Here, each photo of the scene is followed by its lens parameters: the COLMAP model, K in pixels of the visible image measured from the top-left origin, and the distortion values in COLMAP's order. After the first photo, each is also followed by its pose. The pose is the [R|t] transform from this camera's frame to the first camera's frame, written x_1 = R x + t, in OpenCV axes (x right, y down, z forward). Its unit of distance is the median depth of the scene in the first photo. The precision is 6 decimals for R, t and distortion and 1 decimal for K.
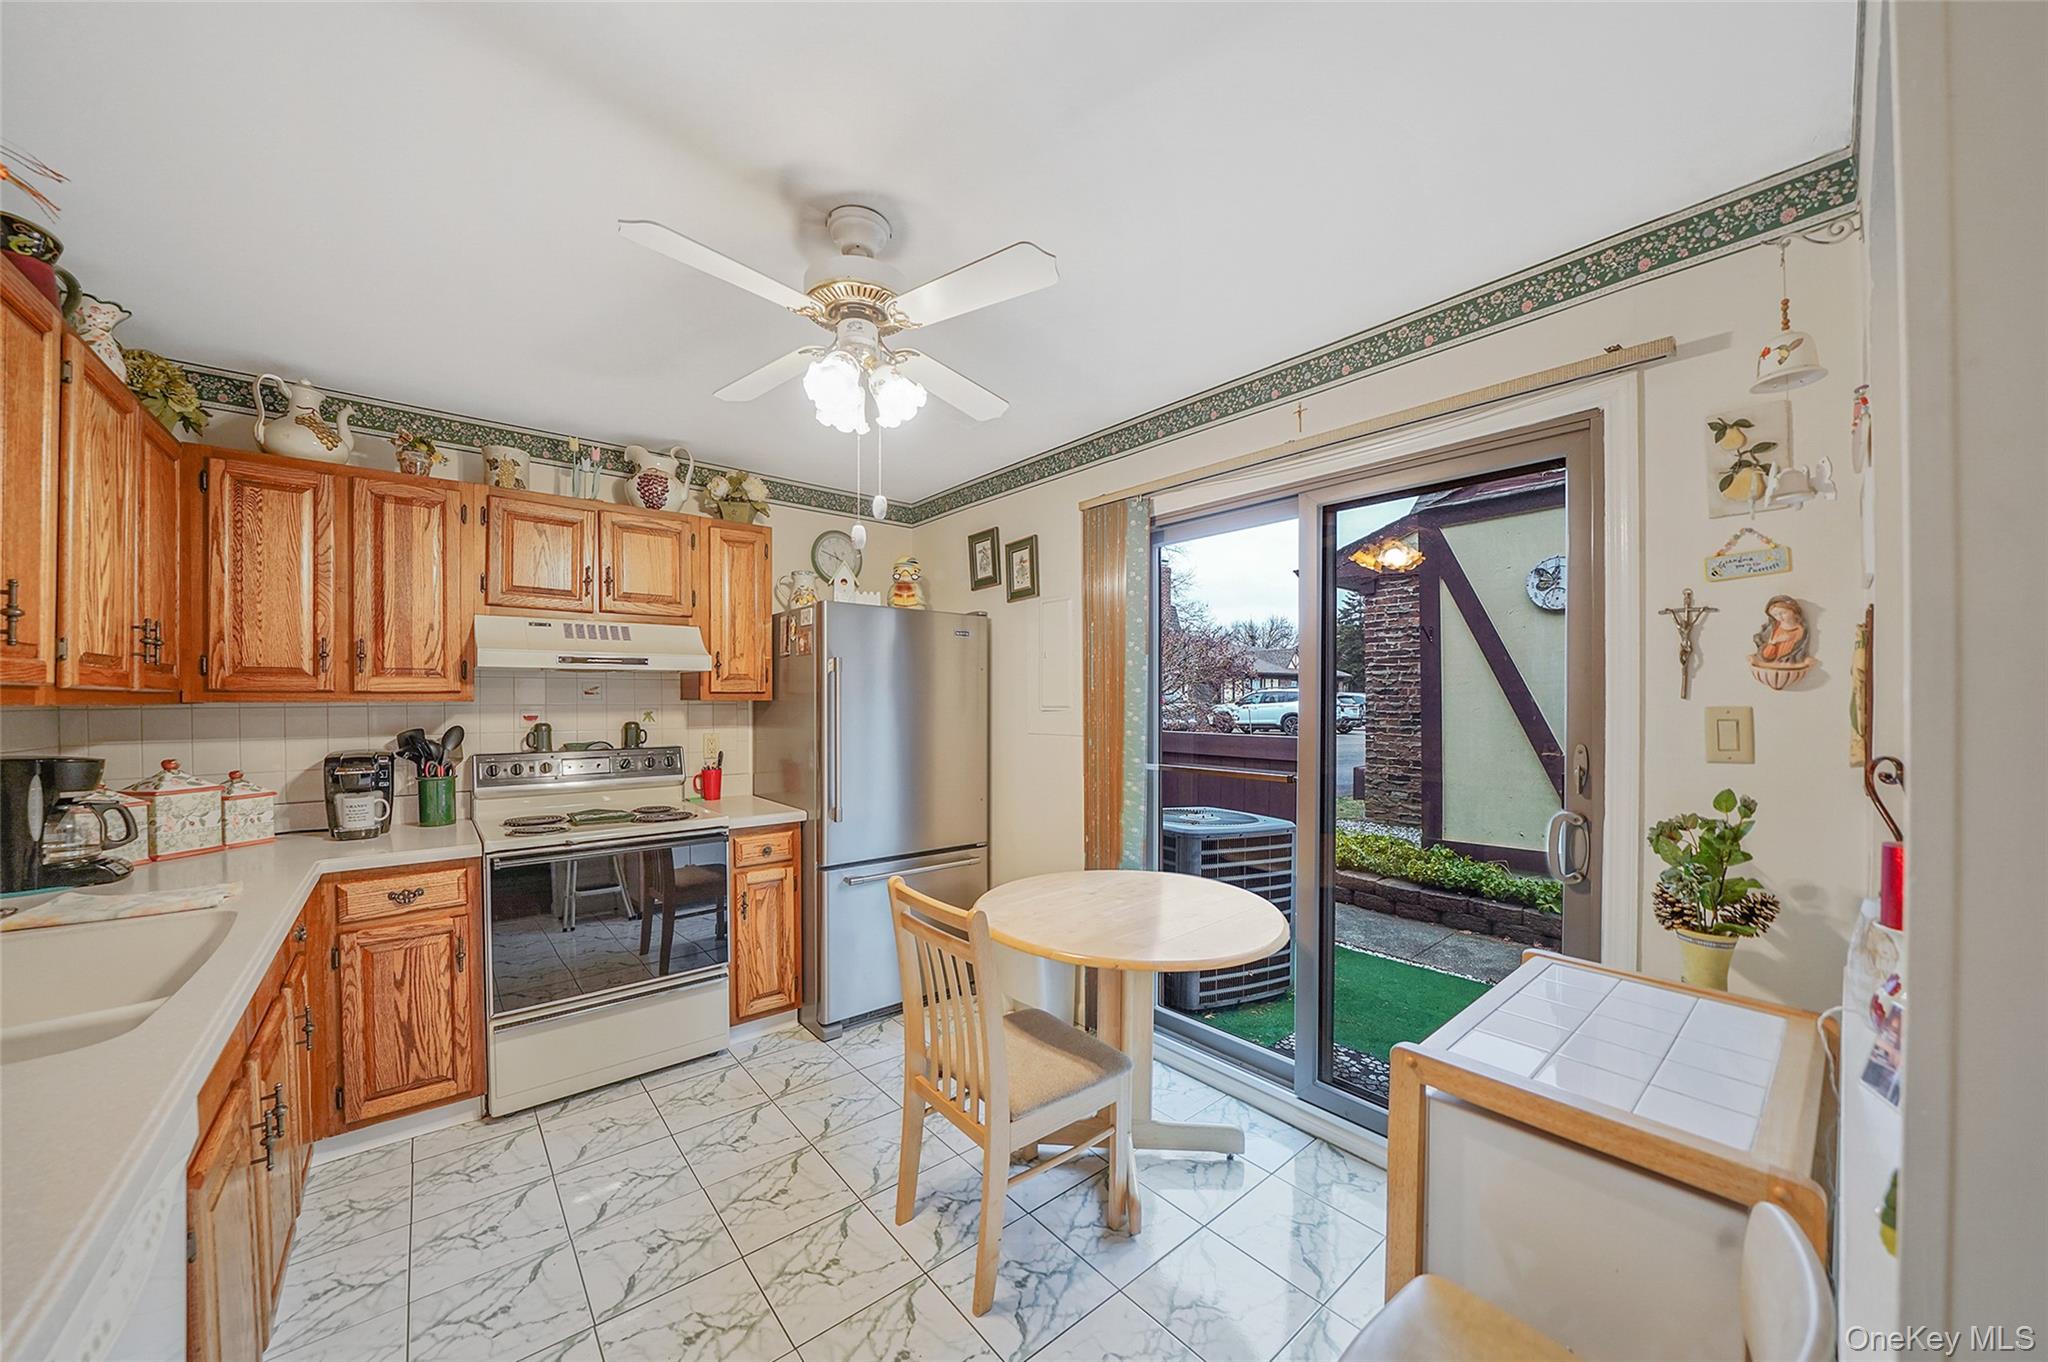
lens RADIAL K [[709.2, 0, 1017.8], [0, 709.2, 687.6], [0, 0, 1]] dist [-0.025061, -0.000174]
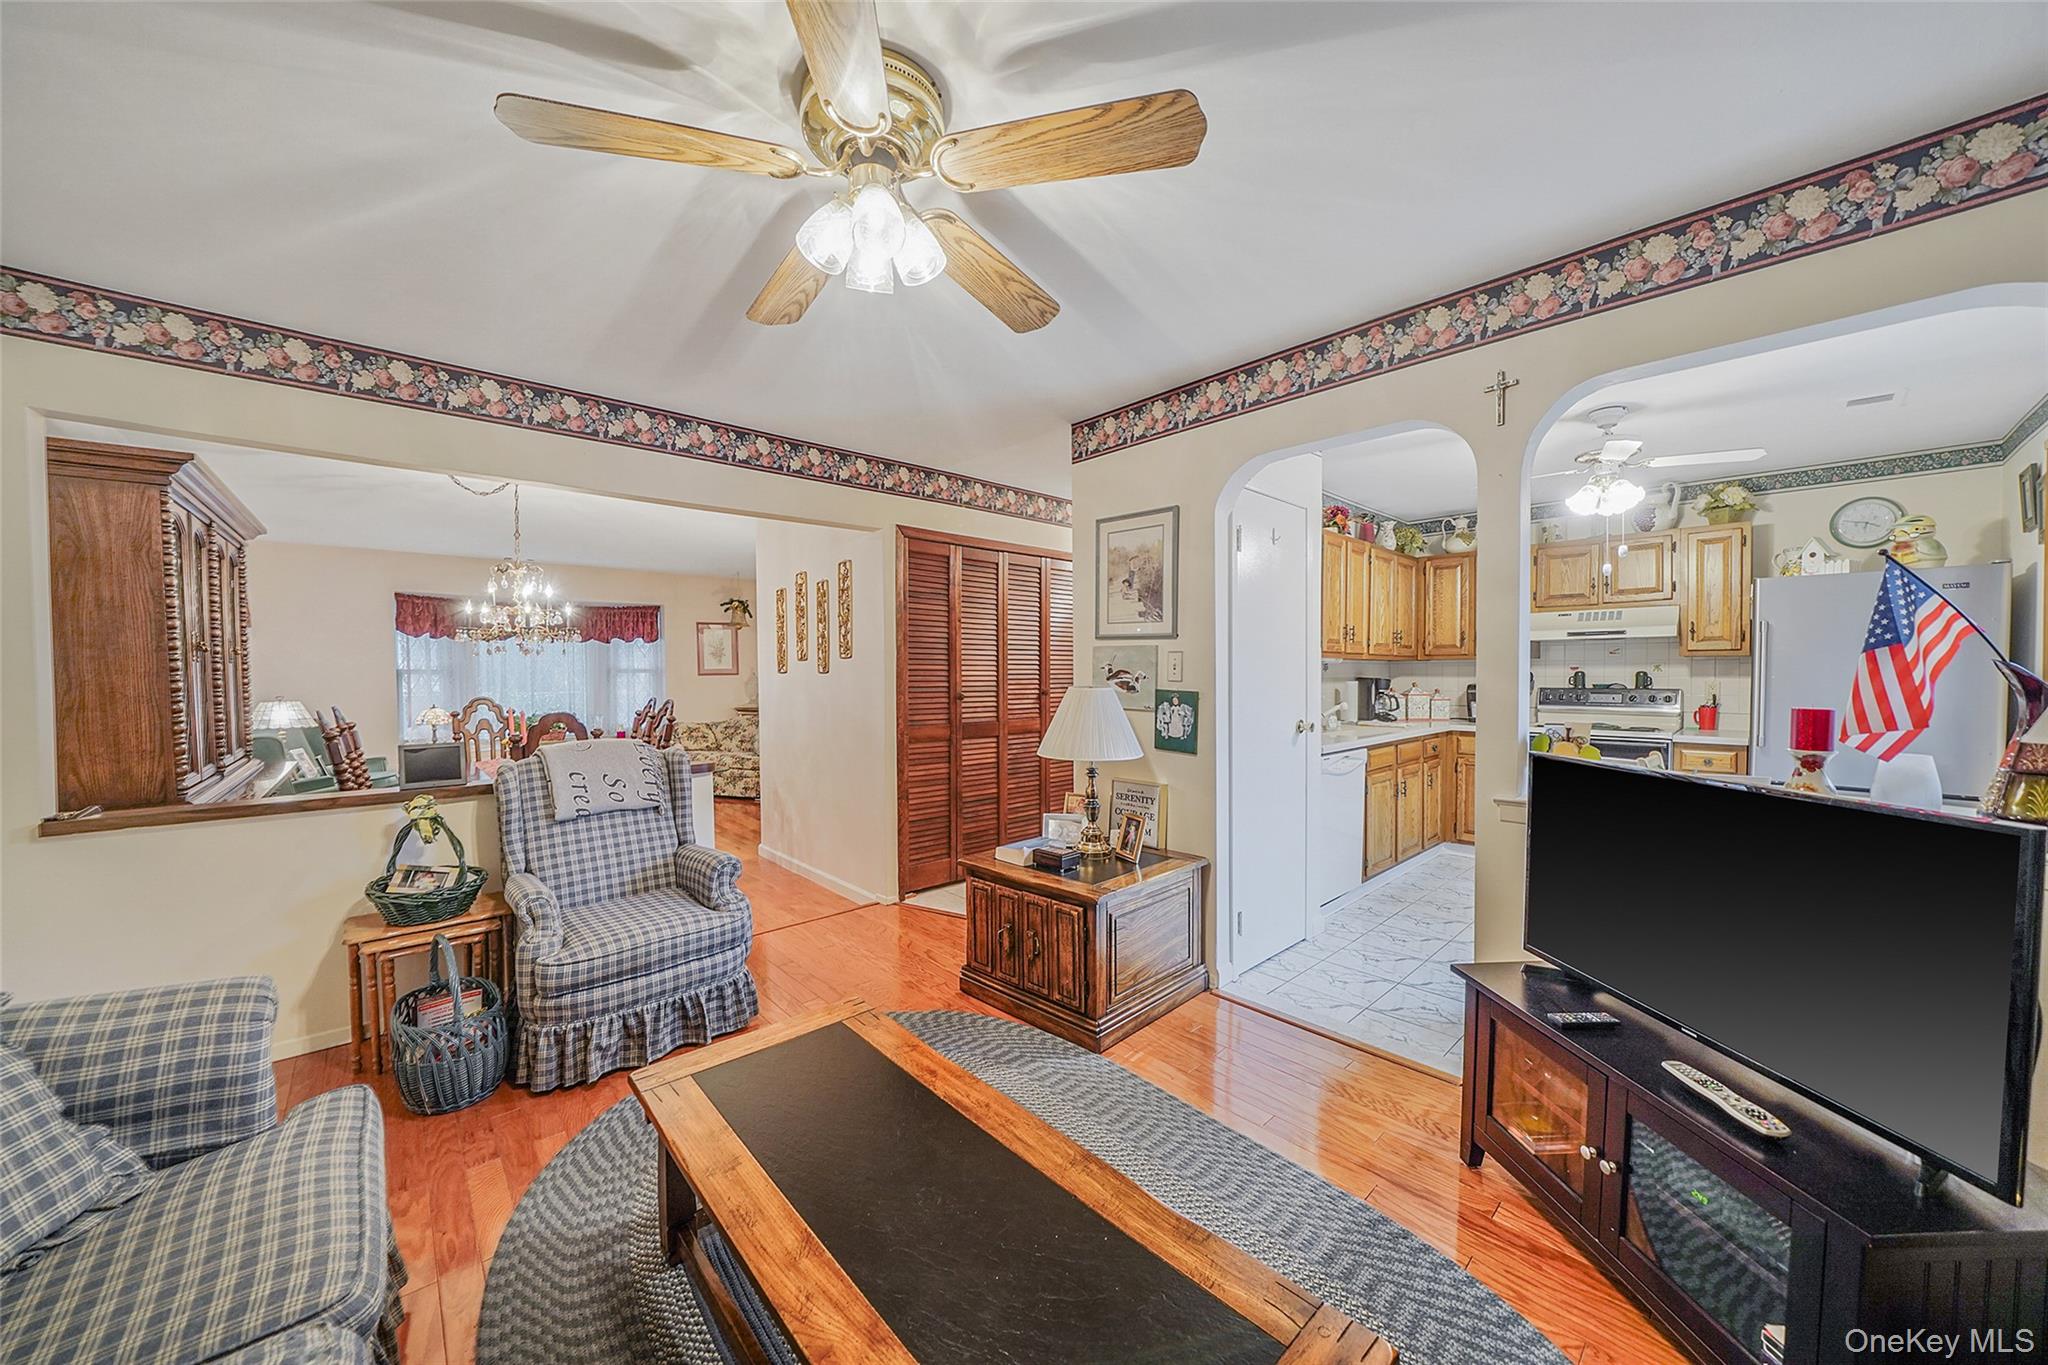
lens RADIAL K [[709.2, 0, 1017.8], [0, 709.2, 689.1], [0, 0, 1]] dist [-0.025061, -0.000174]
pose [[0.034992, 0.023358, -0.999115, 1.212044], [0.016519, 0.999577, 0.023947, 0.037896], [0.999251, -0.017342, 0.034591, -0.525895]]
